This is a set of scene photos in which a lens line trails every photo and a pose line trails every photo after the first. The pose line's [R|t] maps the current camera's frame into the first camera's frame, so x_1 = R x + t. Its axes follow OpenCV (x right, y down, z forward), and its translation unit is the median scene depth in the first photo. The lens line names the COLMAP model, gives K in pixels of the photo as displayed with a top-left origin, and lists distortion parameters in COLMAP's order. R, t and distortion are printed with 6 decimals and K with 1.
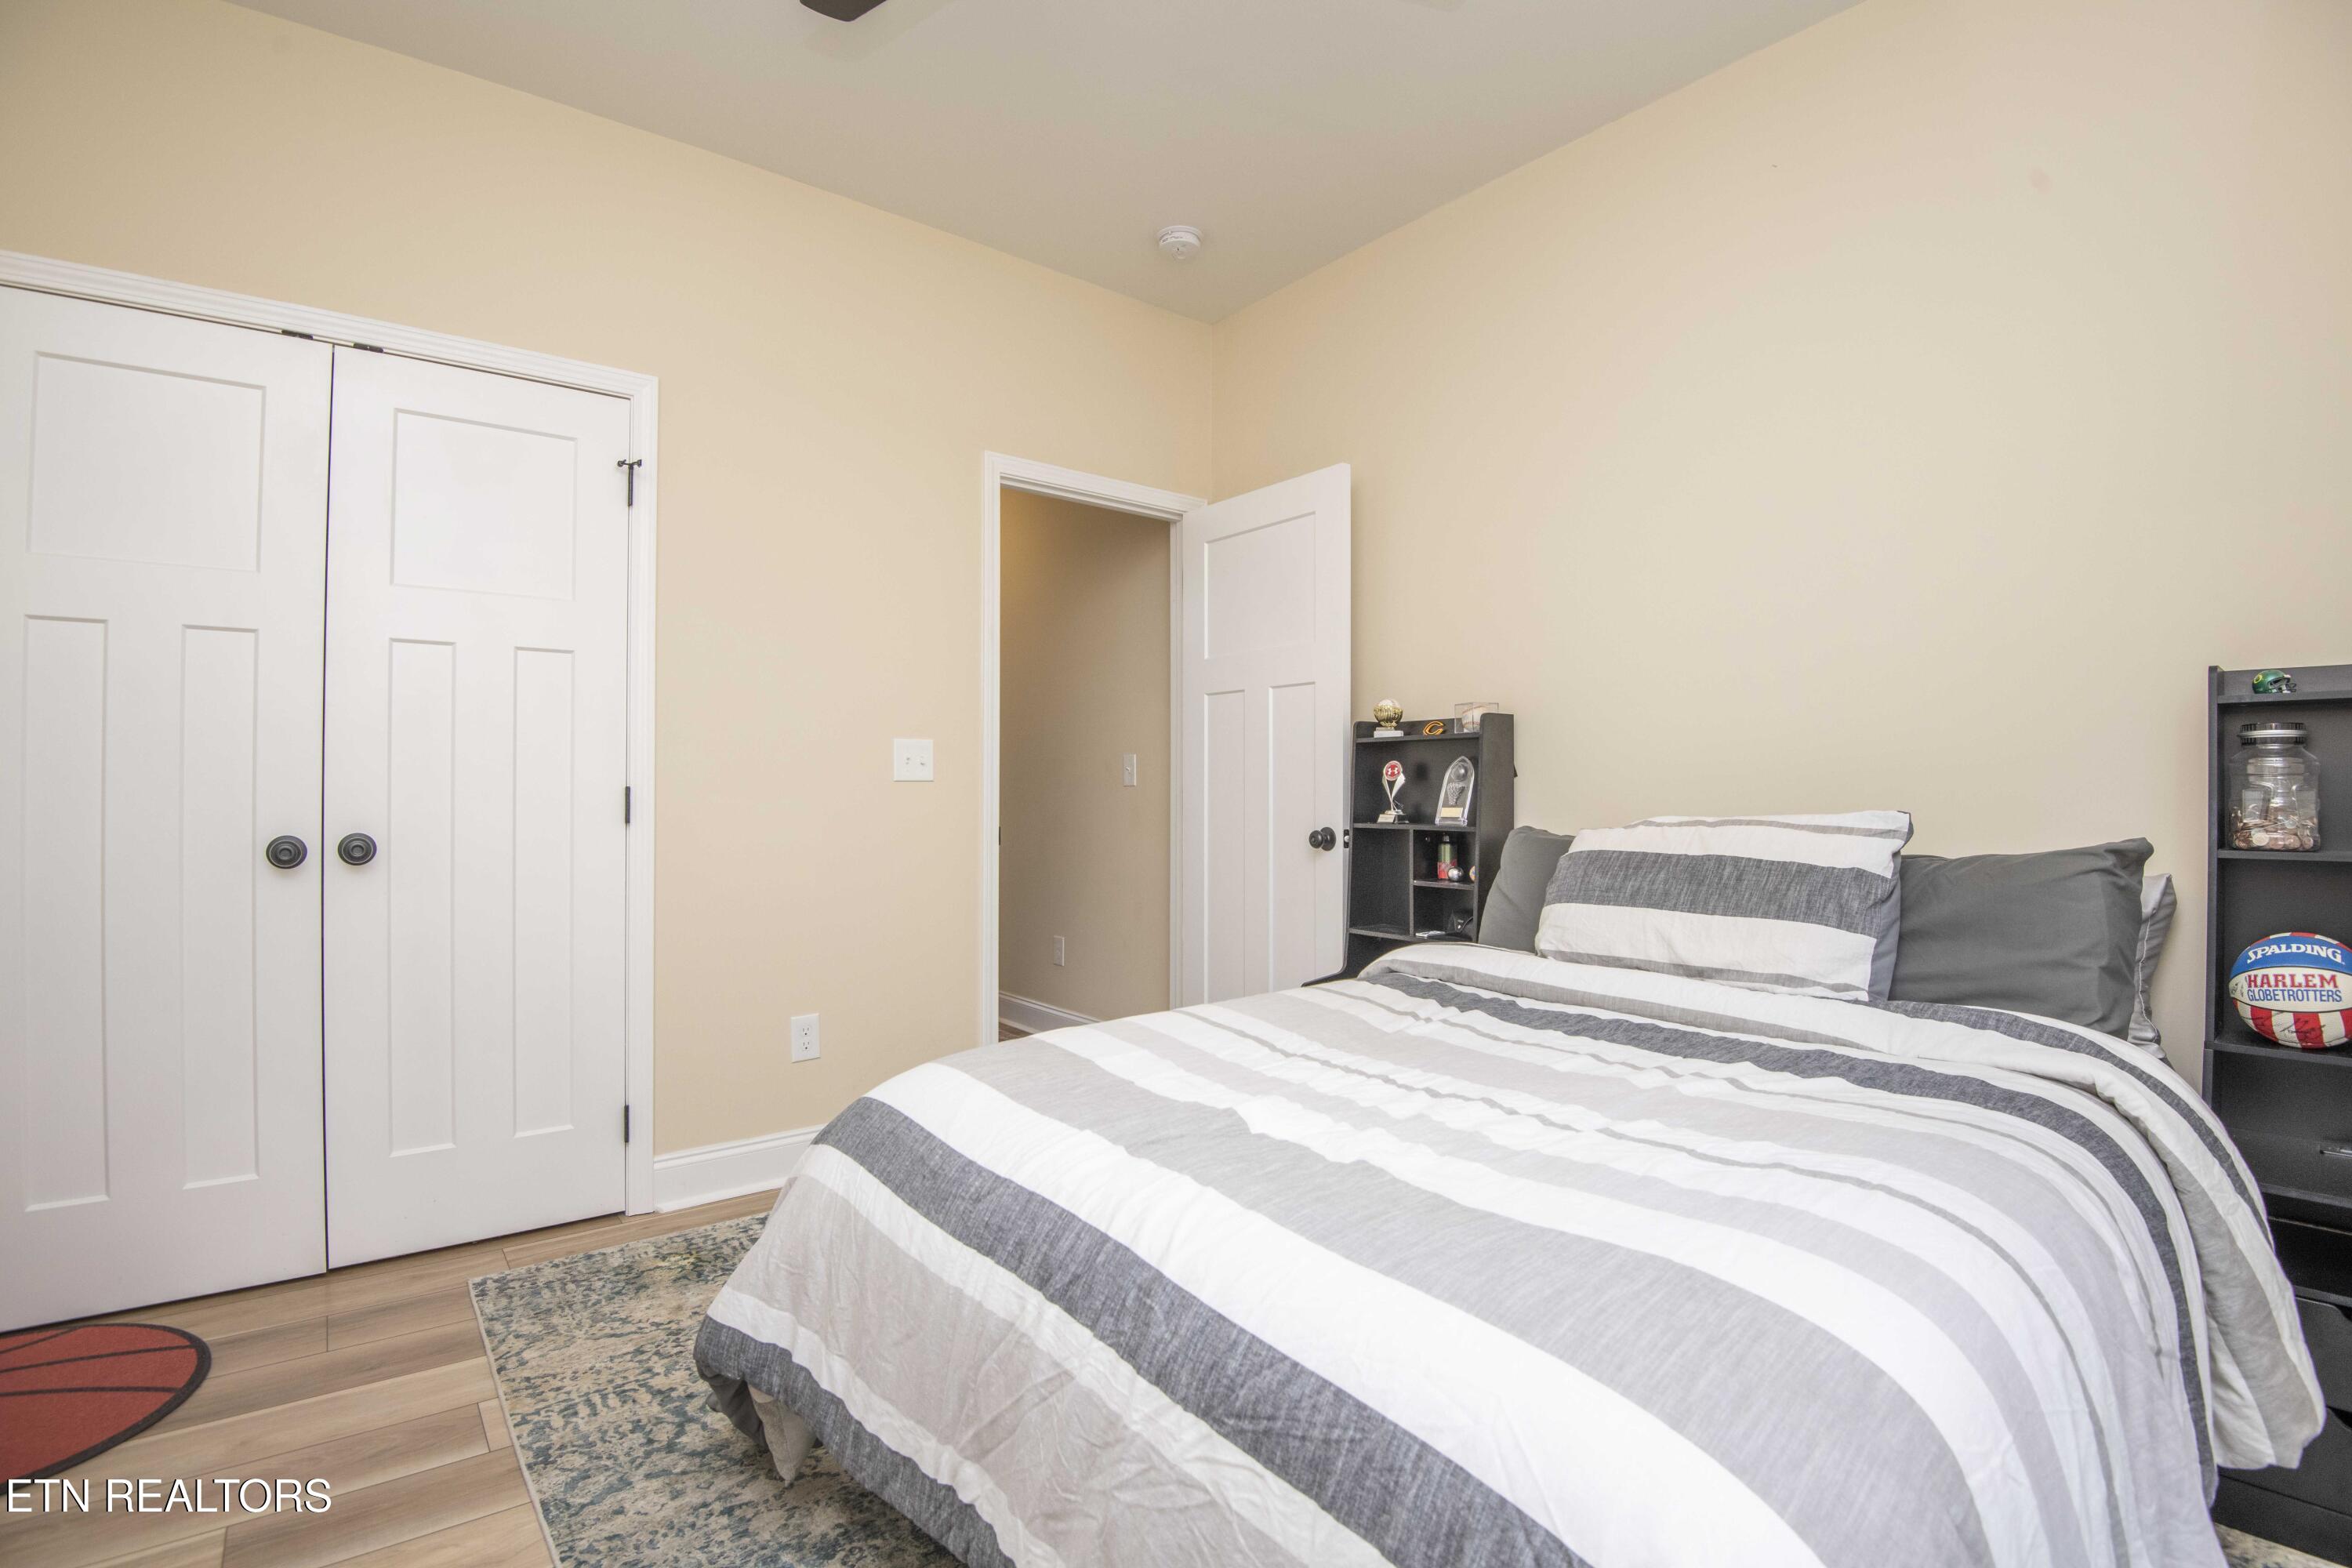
lens RADIAL K [[1086.2, 0, 1182.5], [0, 1086.2, 781.2], [0, 0, 1]] dist [-0.022356, -0.011478]
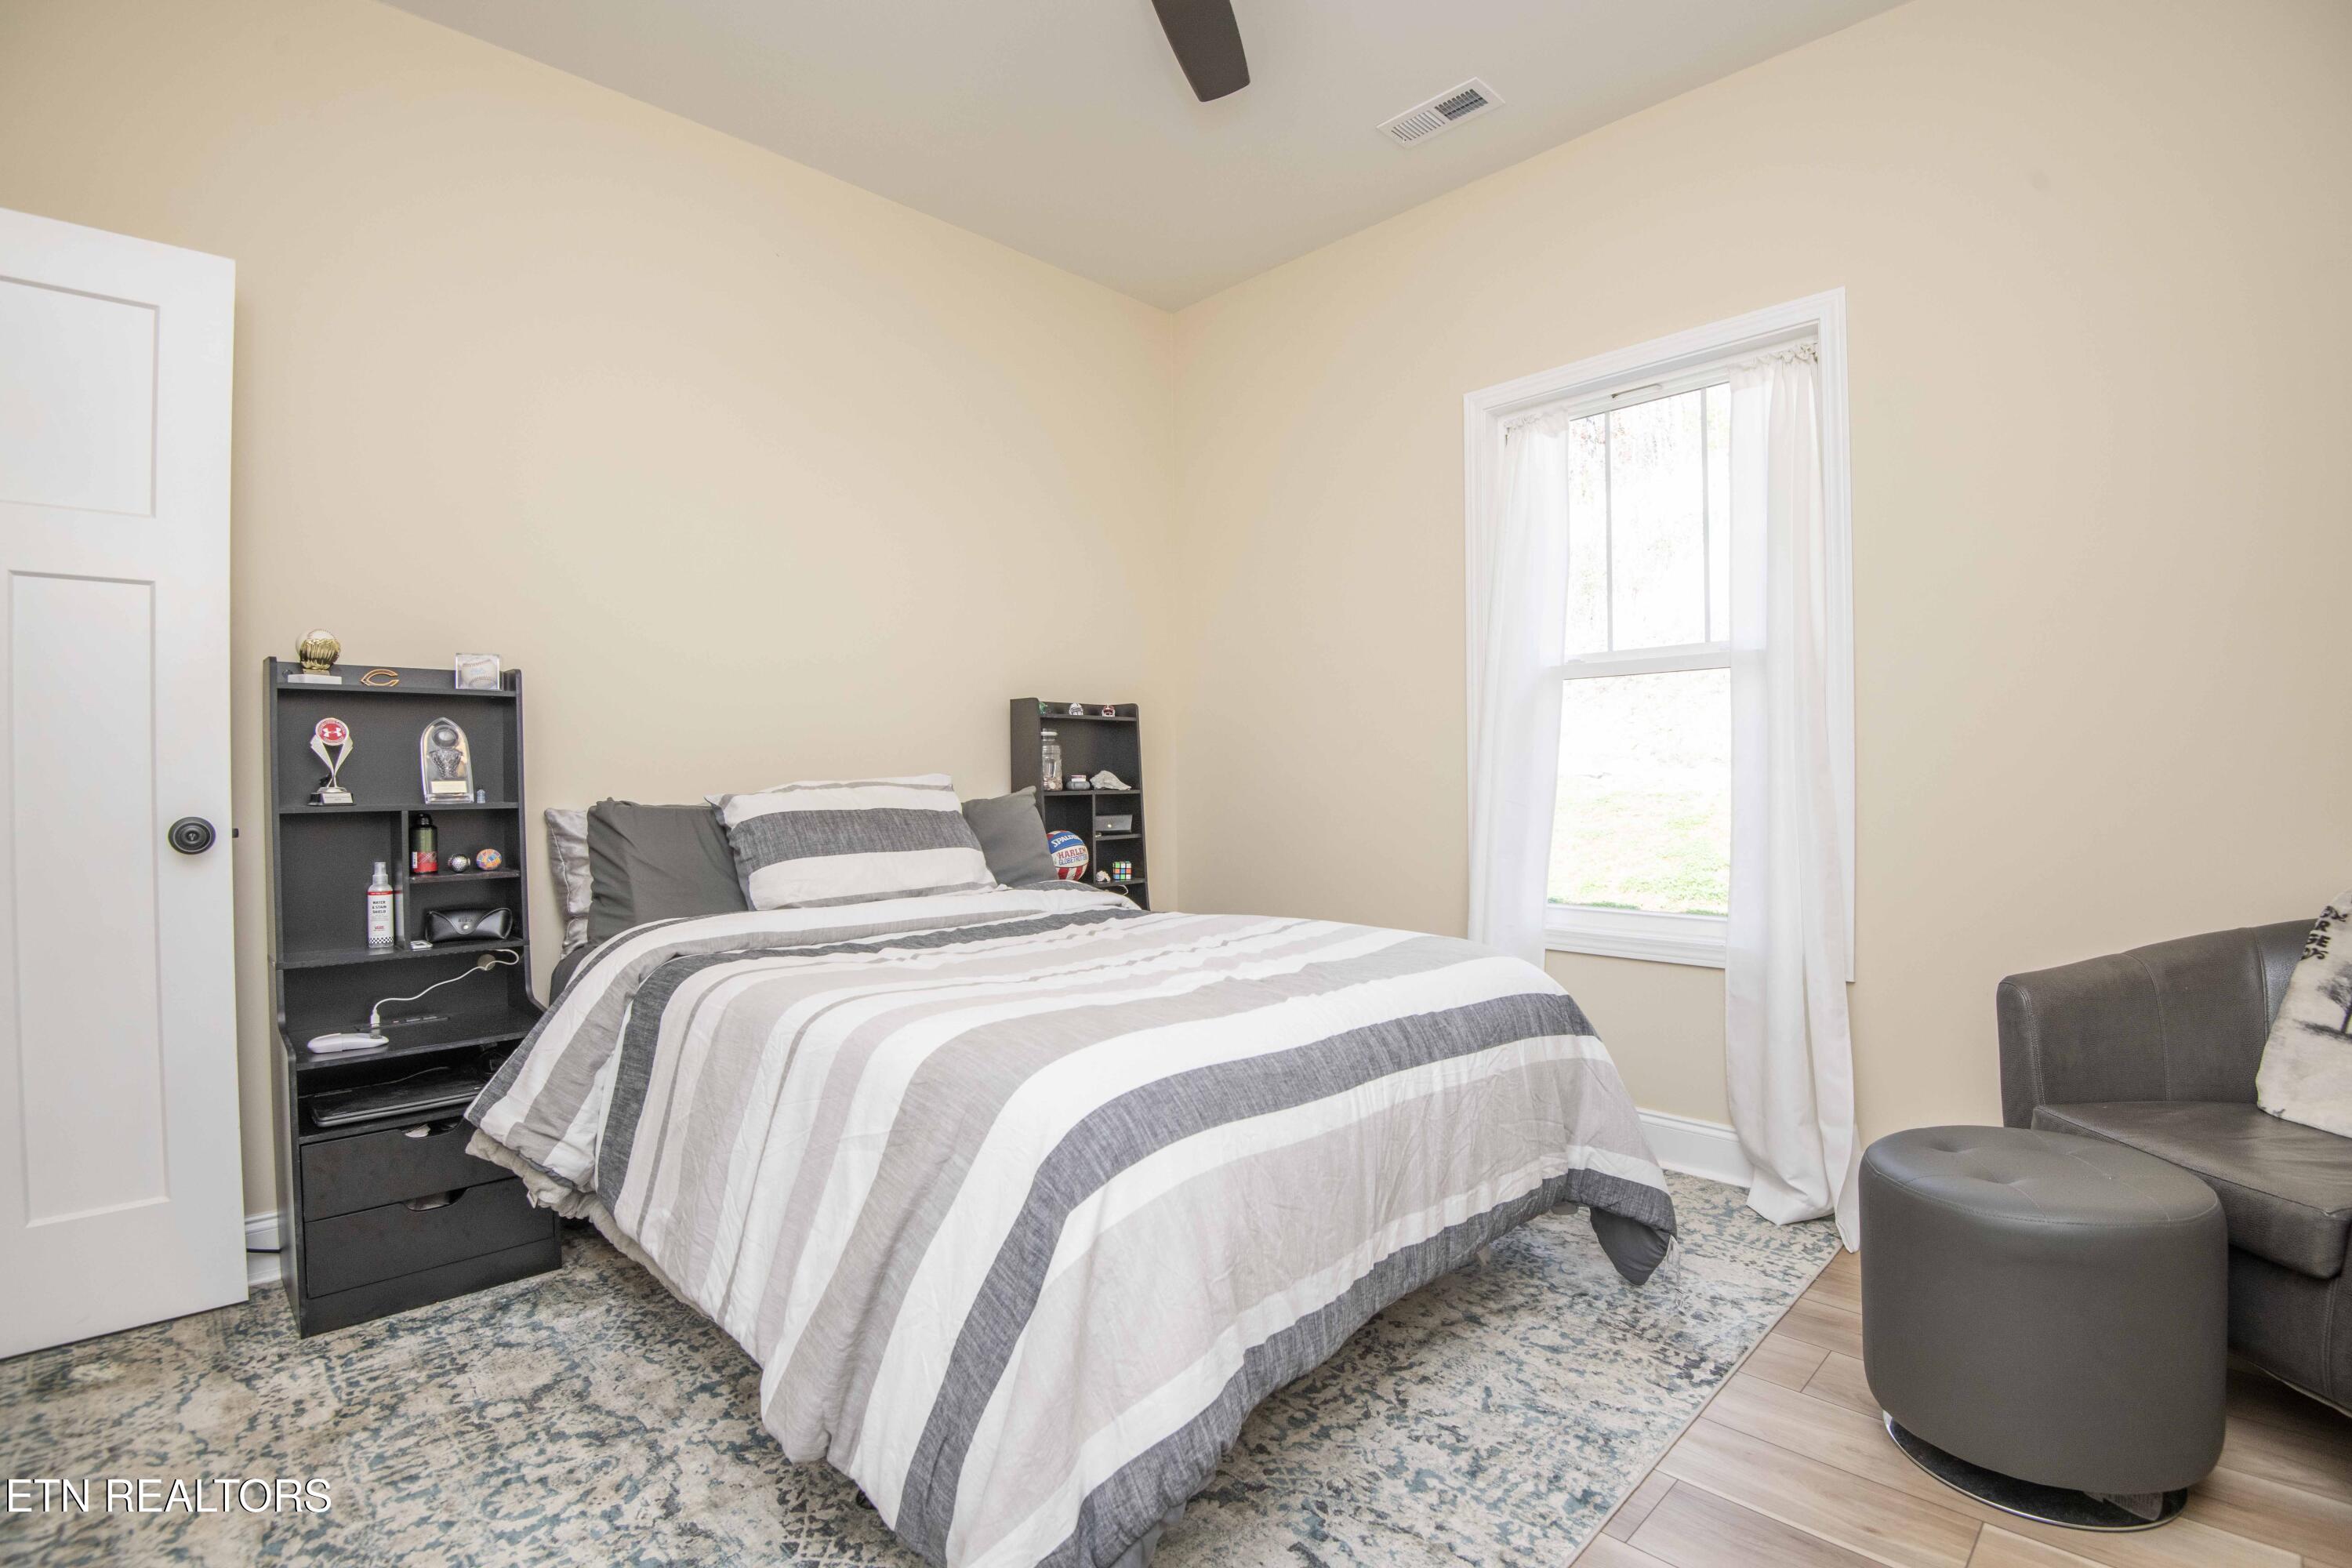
lens RADIAL K [[1086.2, 0, 1184.3], [0, 1086.2, 787.8], [0, 0, 1]] dist [-0.022356, -0.011478]
pose [[-0.105744, -0.009052, 0.994352, -0.593098], [0.000479, 0.999958, 0.009154, 0.022237], [-0.994393, 0.001445, -0.105735, 0.538509]]
